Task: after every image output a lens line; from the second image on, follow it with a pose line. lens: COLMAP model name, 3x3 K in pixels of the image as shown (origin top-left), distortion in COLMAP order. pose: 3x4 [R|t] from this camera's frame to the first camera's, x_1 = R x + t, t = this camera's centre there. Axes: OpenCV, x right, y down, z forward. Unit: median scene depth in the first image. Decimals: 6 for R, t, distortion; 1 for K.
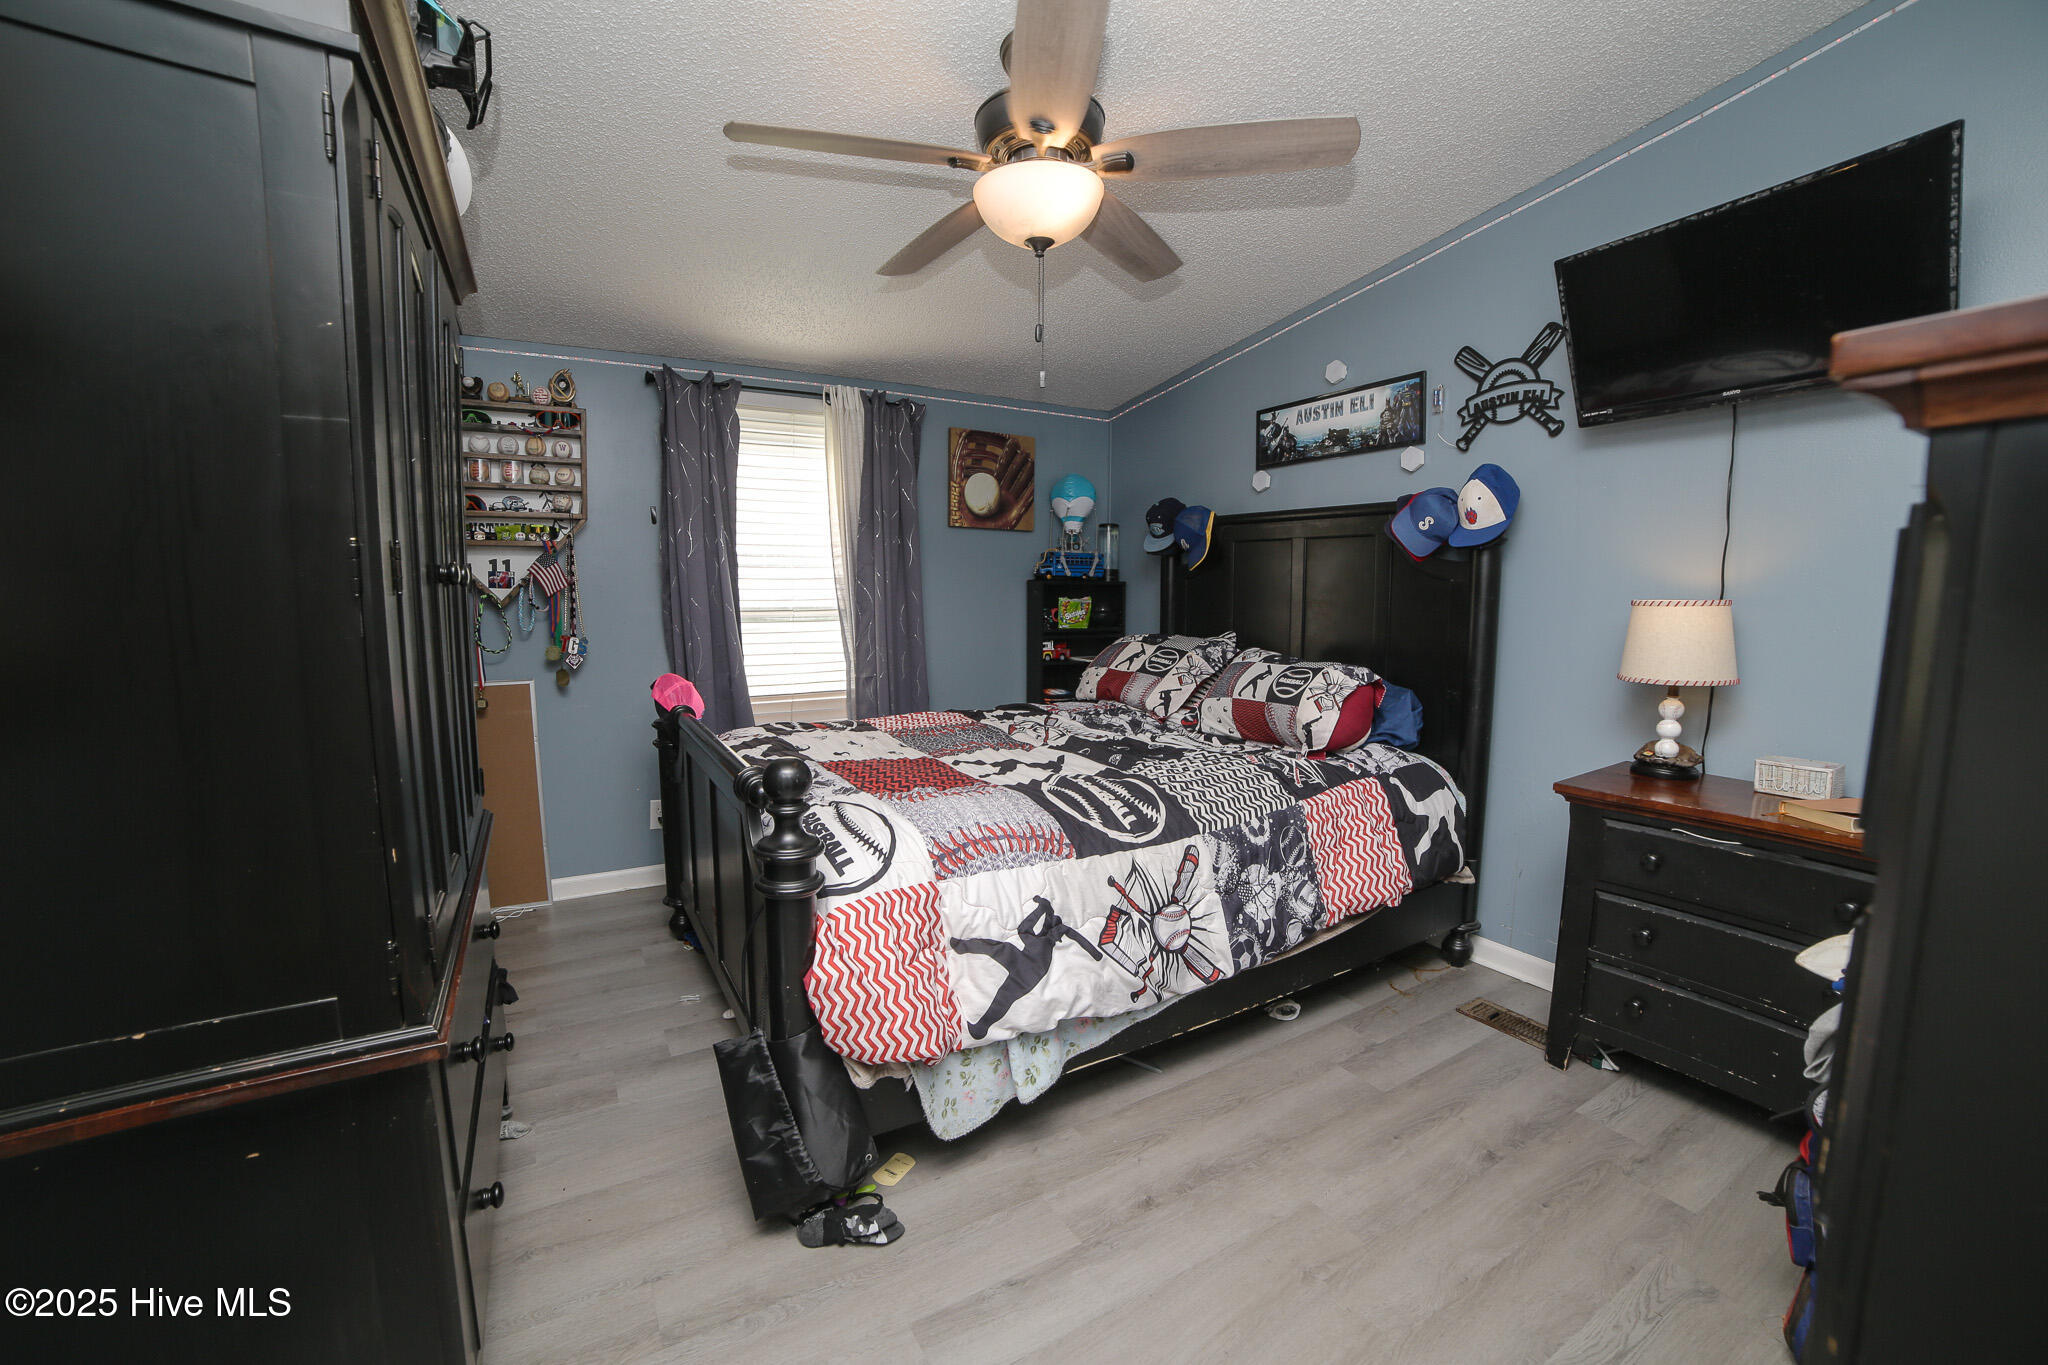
lens RADIAL K [[830.7, 0, 1016.9], [0, 830.7, 682.8], [0, 0, 1]] dist [-0.108436, 0.035516]
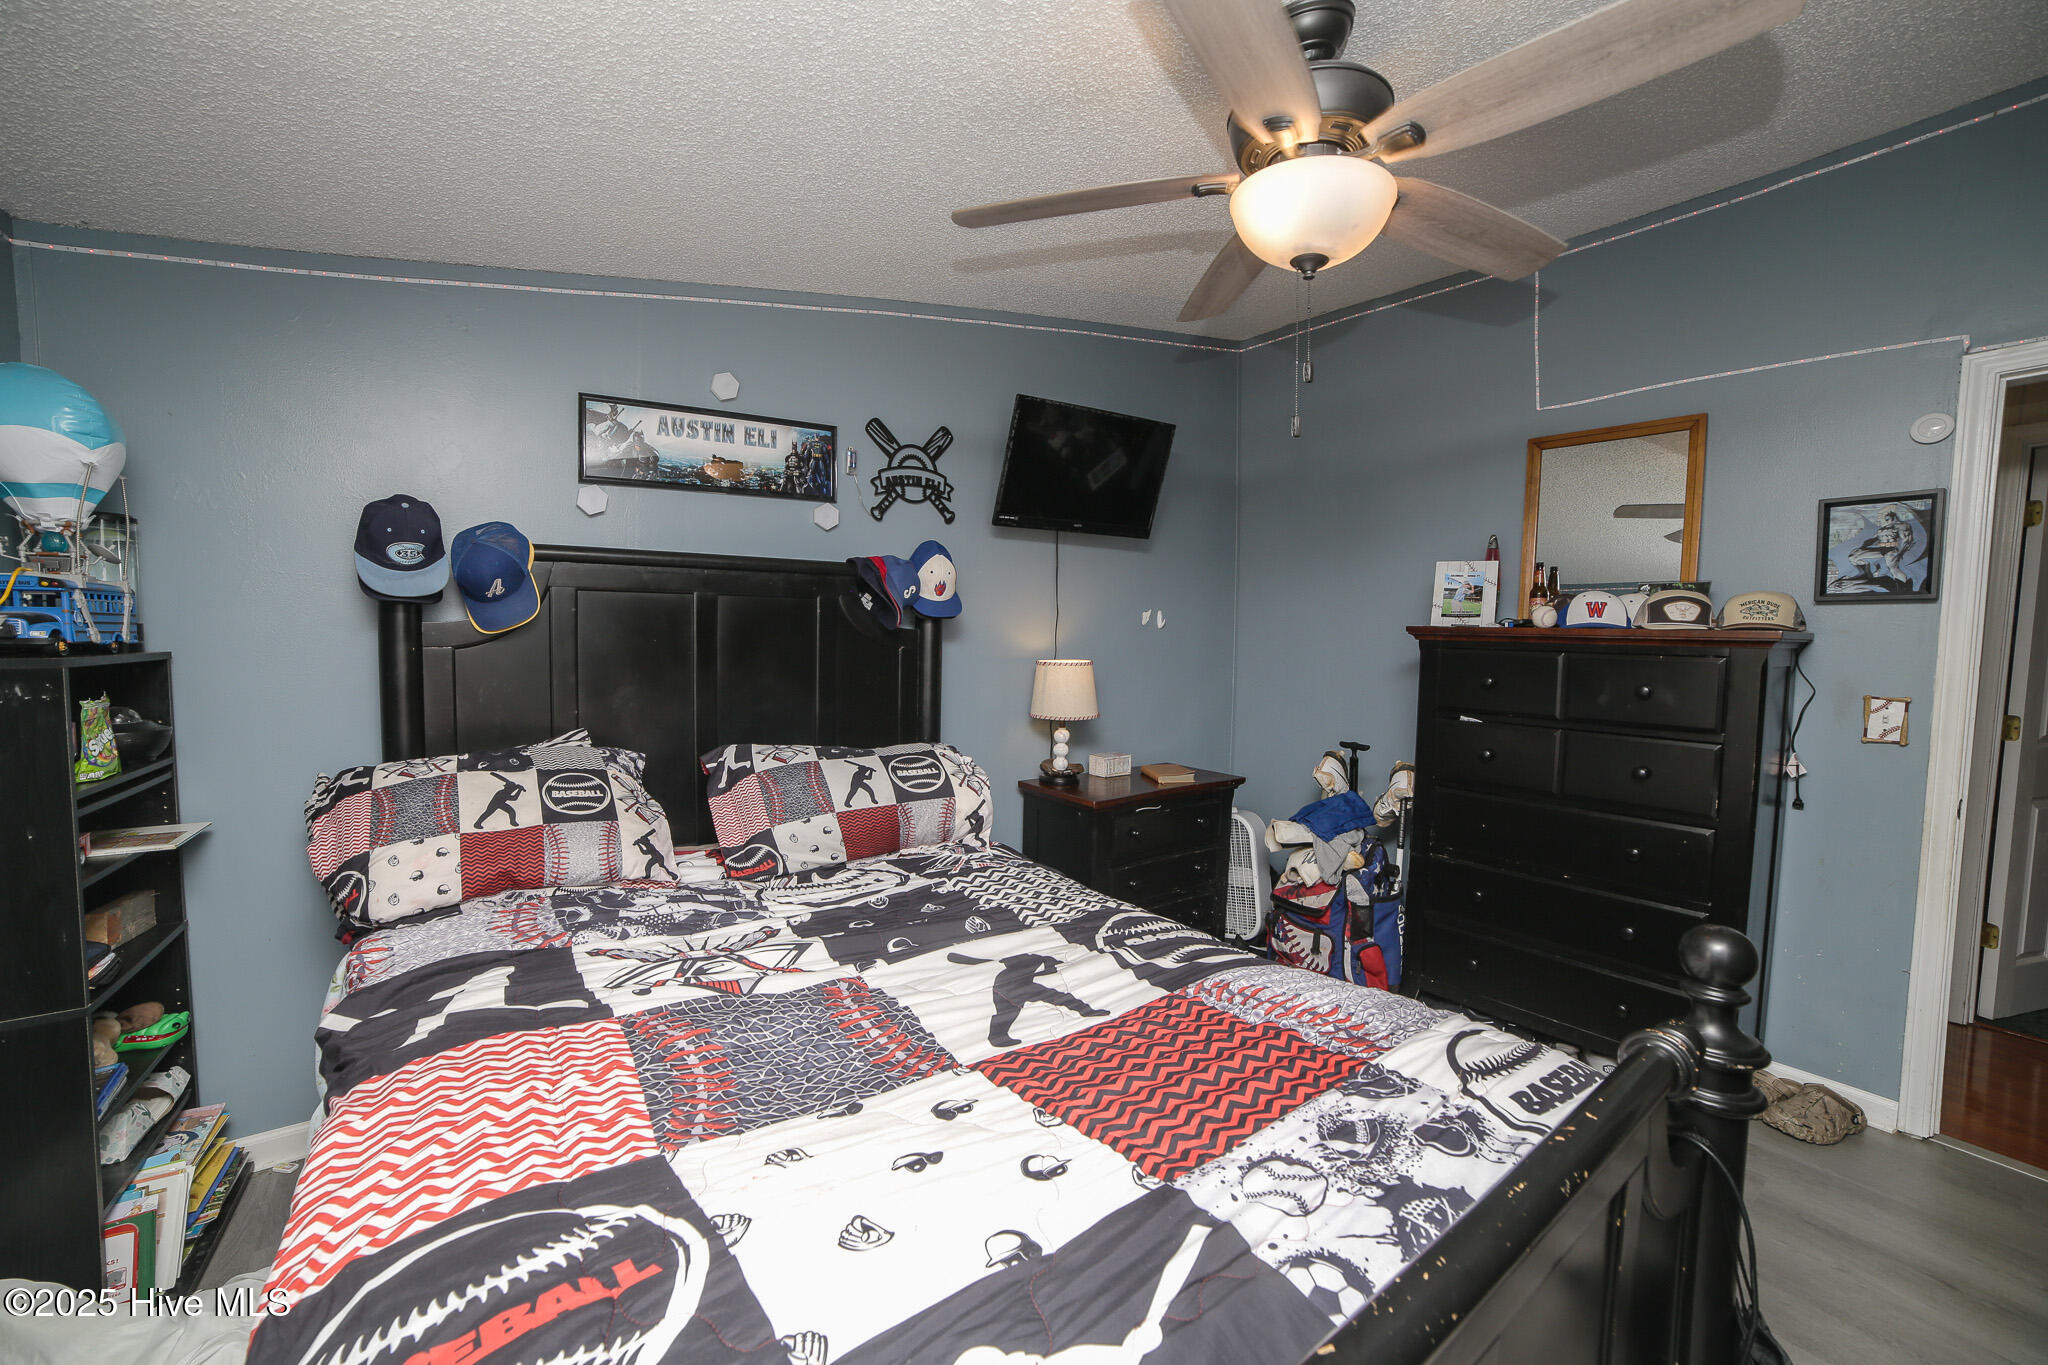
lens RADIAL K [[830.7, 0, 1016.9], [0, 830.7, 682.8], [0, 0, 1]] dist [-0.108436, 0.035516]
pose [[-0.094596, -0.072208, 0.992893, -0.529131], [0.094770, 0.992183, 0.081186, -0.155489], [-0.990994, 0.101777, -0.087014, 0.956744]]
